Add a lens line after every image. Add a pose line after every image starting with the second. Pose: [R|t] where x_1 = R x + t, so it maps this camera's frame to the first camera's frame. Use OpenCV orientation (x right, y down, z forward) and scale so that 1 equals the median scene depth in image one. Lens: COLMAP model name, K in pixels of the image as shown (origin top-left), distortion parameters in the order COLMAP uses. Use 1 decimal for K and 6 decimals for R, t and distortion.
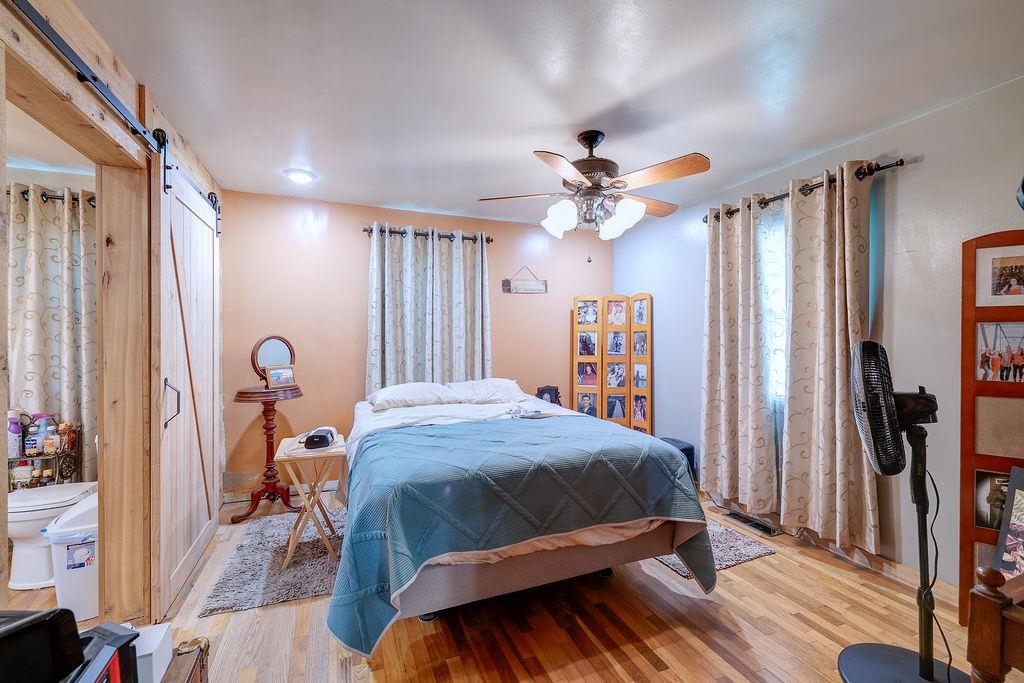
lens RADIAL K [[433.0, 0, 543.2], [0, 433.0, 339.7], [0, 0, 1]] dist [0.001632, -0.000207]
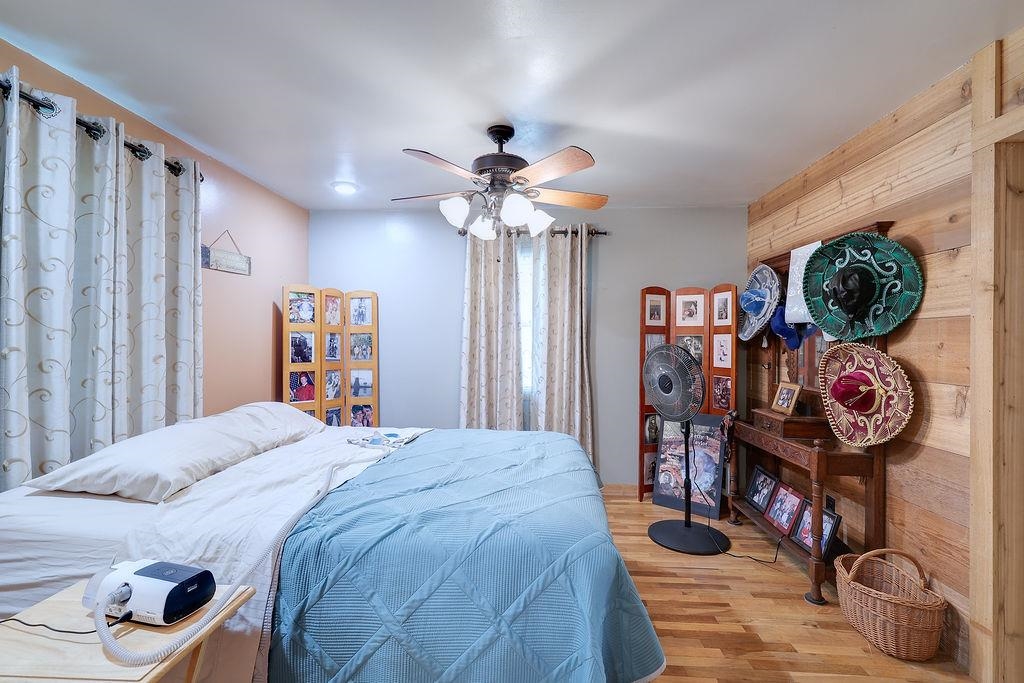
lens RADIAL K [[433.0, 0, 514.9], [0, 433.0, 342.2], [0, 0, 1]] dist [0.001632, -0.000207]
pose [[0.466954, 0.000907, 0.884281, -0.412846], [-0.002341, 0.999997, 0.000211, -0.001616], [-0.884278, -0.002168, 0.466955, 0.300133]]
